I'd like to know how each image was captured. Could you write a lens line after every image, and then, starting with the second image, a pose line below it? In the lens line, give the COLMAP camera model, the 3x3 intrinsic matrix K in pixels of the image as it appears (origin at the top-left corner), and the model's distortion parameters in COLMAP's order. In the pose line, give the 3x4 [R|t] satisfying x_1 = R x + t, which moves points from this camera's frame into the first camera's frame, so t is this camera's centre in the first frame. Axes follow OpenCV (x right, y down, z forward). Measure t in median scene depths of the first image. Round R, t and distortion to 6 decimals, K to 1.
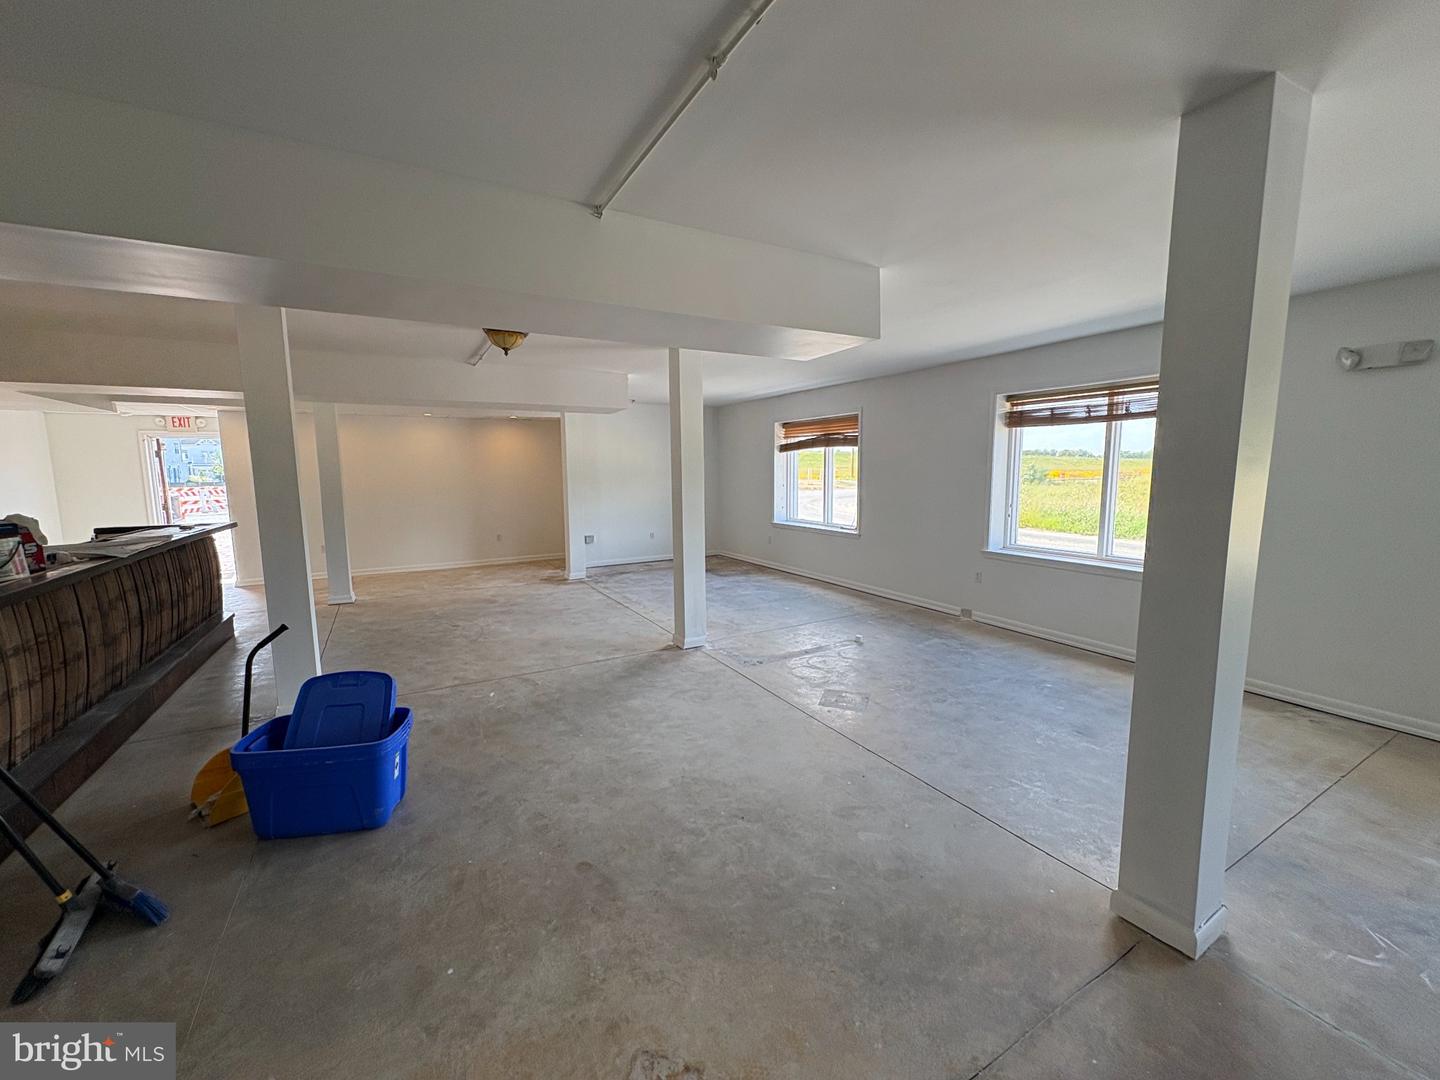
lens RADIAL K [[573.5, 0, 718.4], [0, 573.5, 539.0], [0, 0, 1]] dist [0.000000, 0.000374]
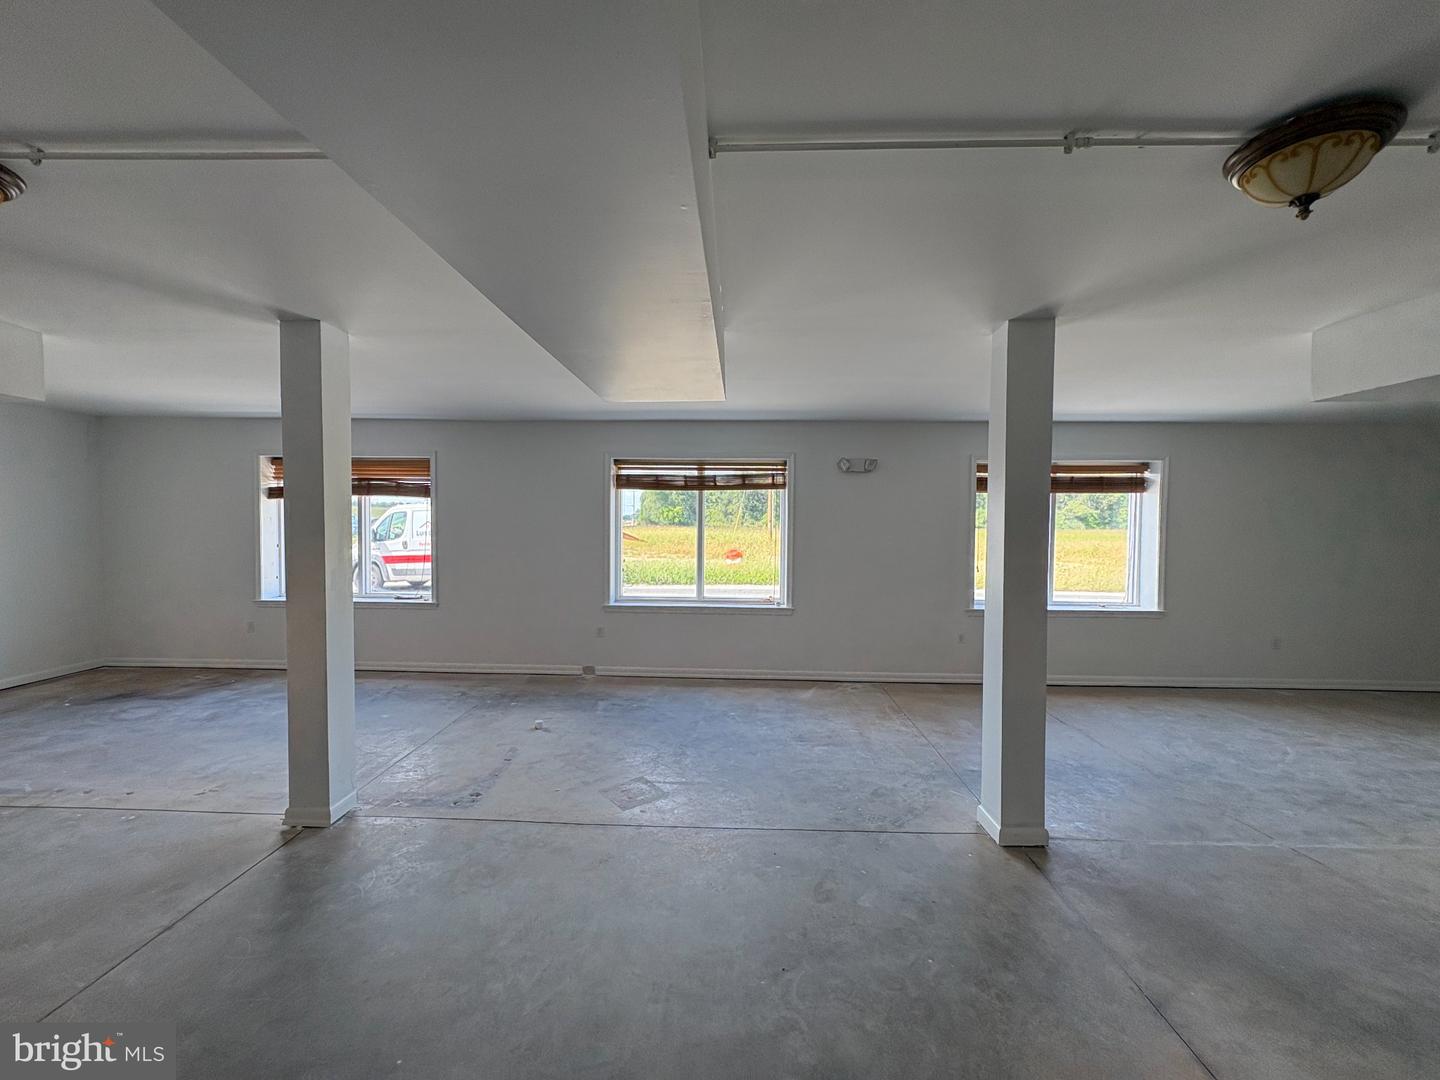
lens RADIAL K [[573.5, 0, 718.4], [0, 573.5, 539.0], [0, 0, 1]] dist [0.000000, 0.000374]
pose [[0.519435, -0.012572, 0.854418, -0.354388], [0.090067, 0.995128, -0.040113, -0.044088], [-0.849750, 0.097791, 0.518036, 0.317901]]
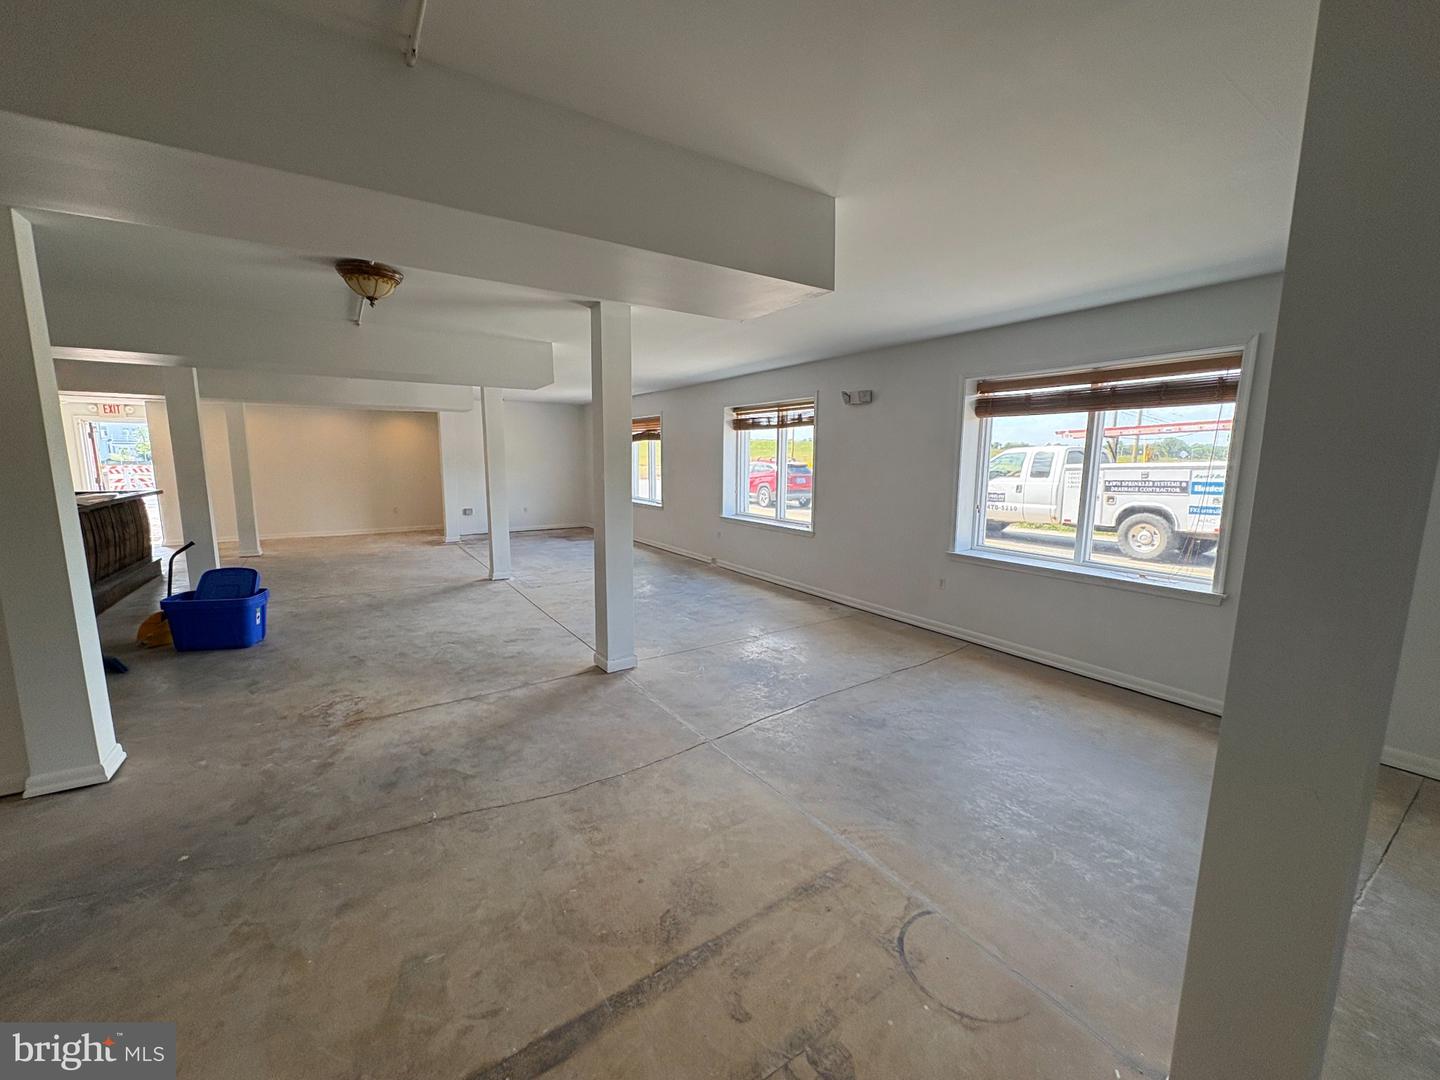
lens RADIAL K [[573.9, 0, 717.5], [0, 573.9, 537.5], [0, 0, 1]] dist [0.000652, -0.000027]
pose [[0.997539, 0.005990, 0.069852, 0.404815], [-0.007356, 0.999786, 0.019316, 0.052260], [-0.069721, -0.019782, 0.997370, -0.483327]]
